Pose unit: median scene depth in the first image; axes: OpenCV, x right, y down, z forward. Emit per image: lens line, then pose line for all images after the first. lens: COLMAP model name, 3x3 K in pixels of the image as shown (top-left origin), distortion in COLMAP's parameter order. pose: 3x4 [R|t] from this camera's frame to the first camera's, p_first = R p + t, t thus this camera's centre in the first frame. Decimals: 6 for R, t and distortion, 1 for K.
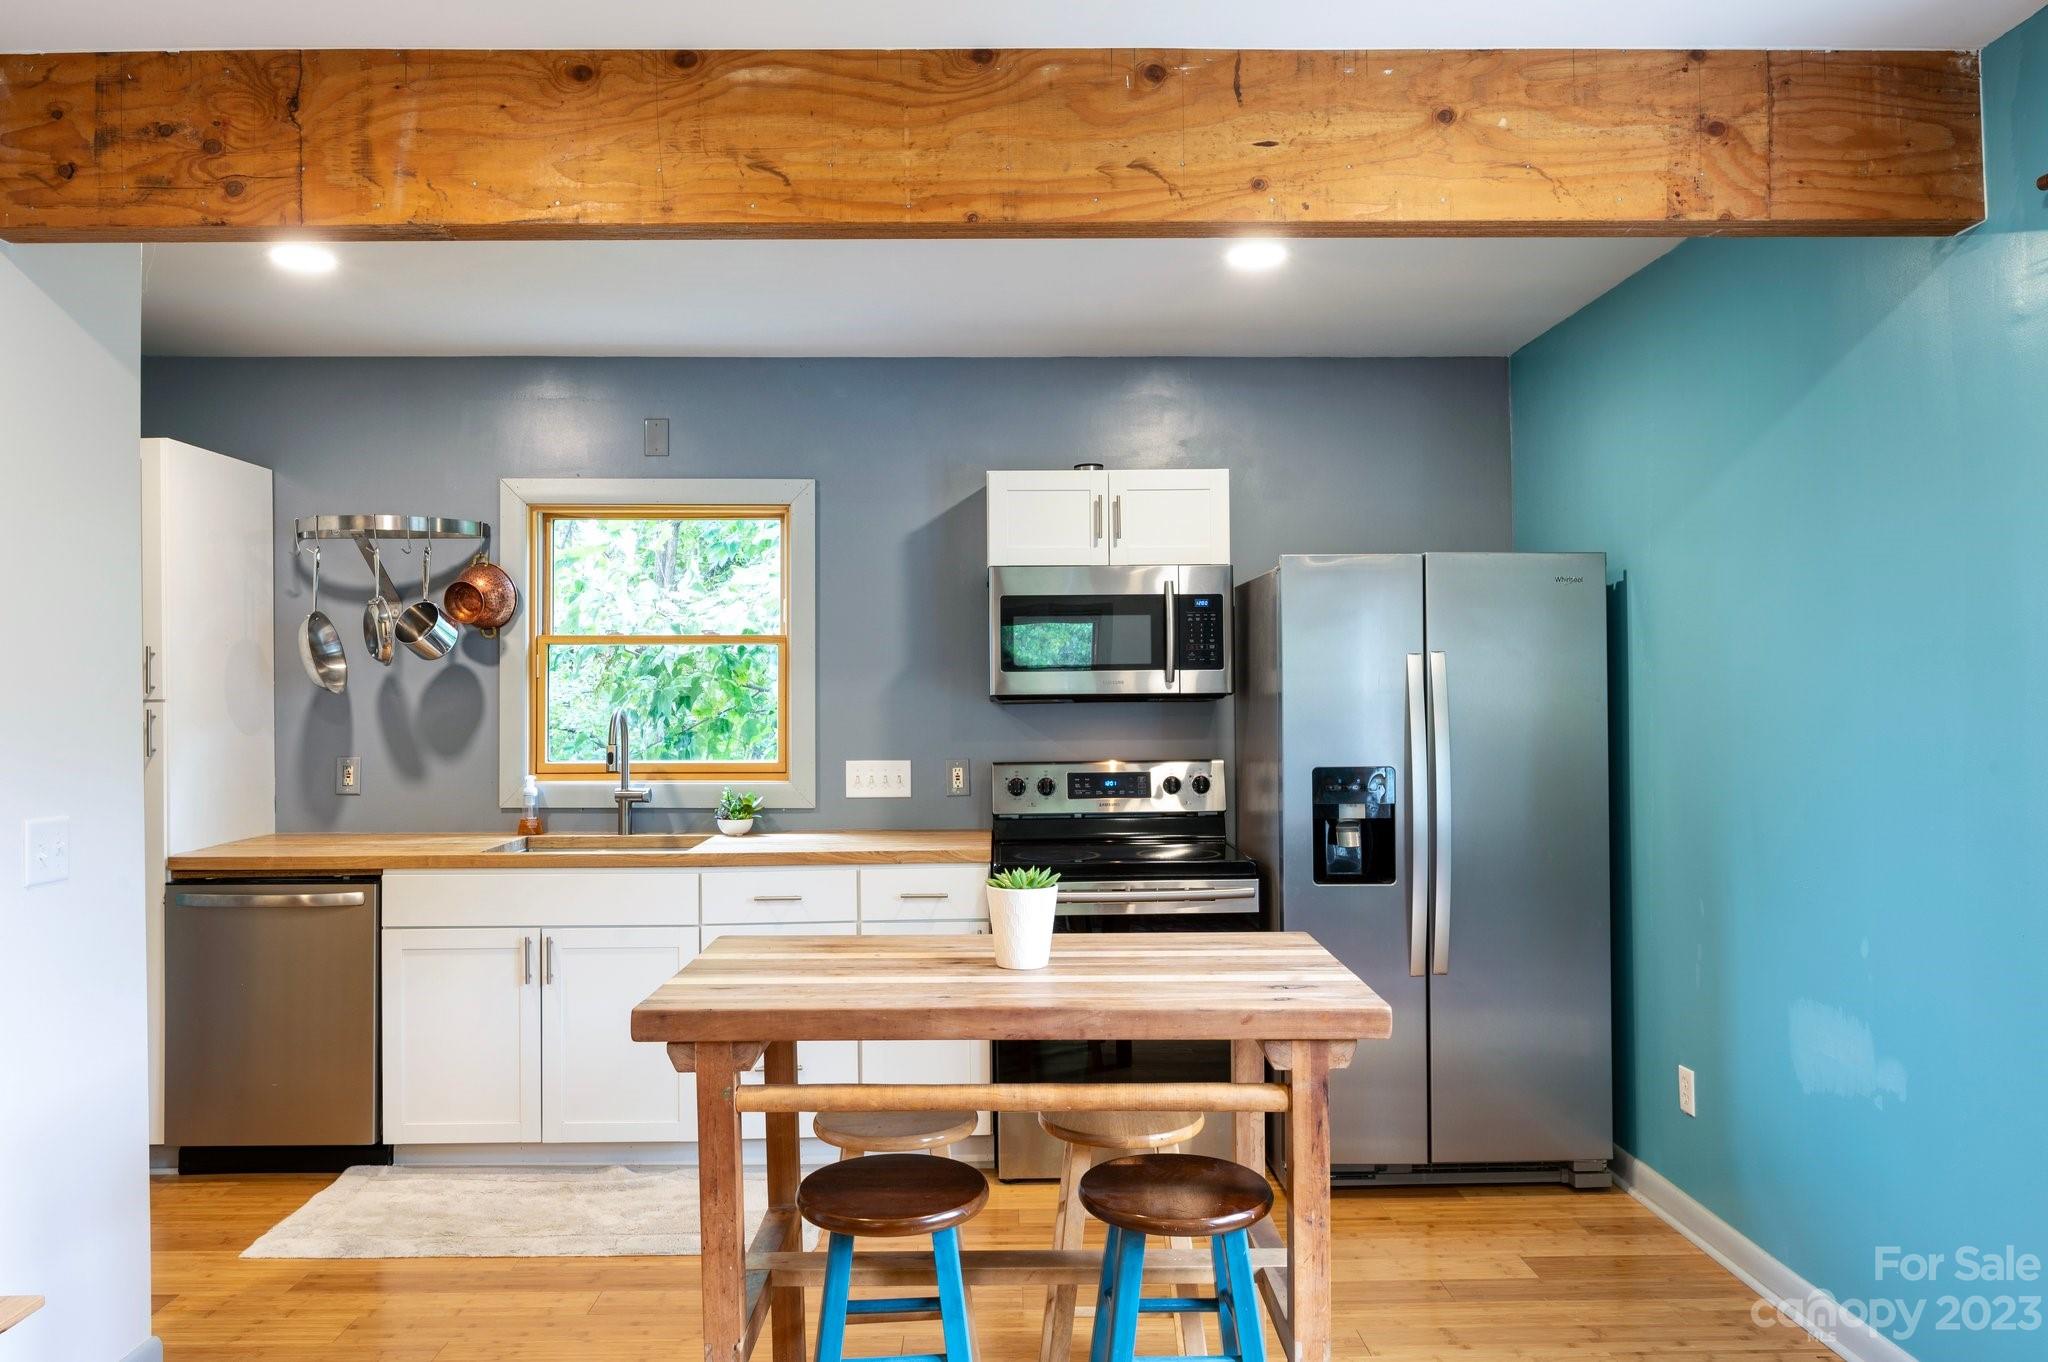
lens RADIAL K [[1425.0, 0, 1027.1], [0, 1425.0, 674.1], [0, 0, 1]] dist [-0.008877, 0.003283]
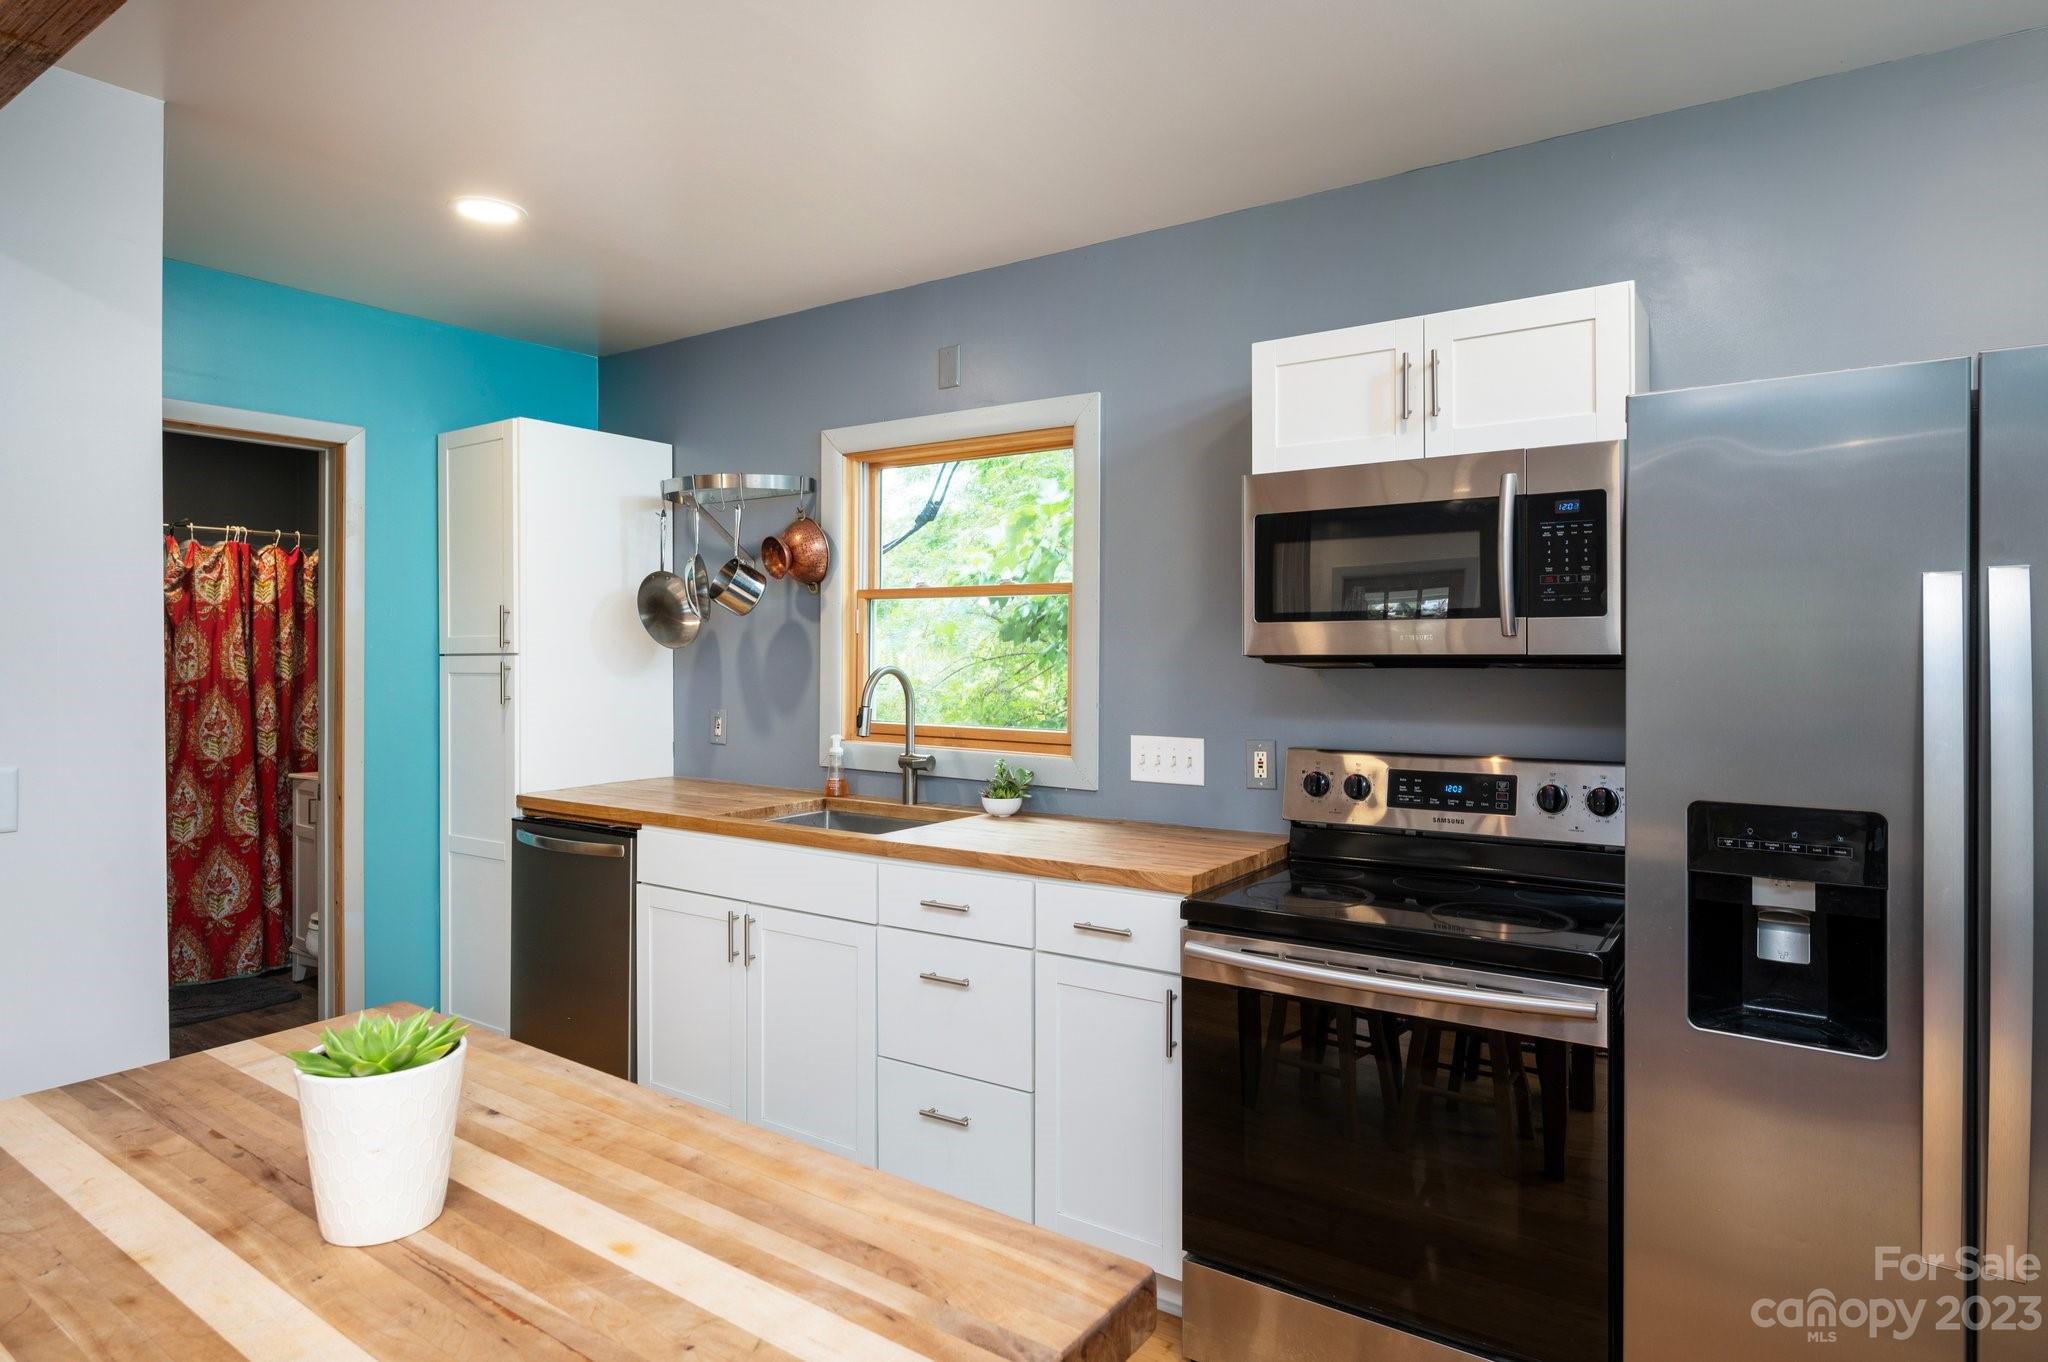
lens RADIAL K [[1158.2, 0, 1013.3], [0, 1158.2, 659.2], [0, 0, 1]] dist [0.000040, 0.000582]
pose [[0.812529, 0.010548, -0.582825, 0.235965], [-0.000087, 0.999838, 0.017974, 0.006671], [0.582921, -0.014554, 0.812399, 0.497732]]
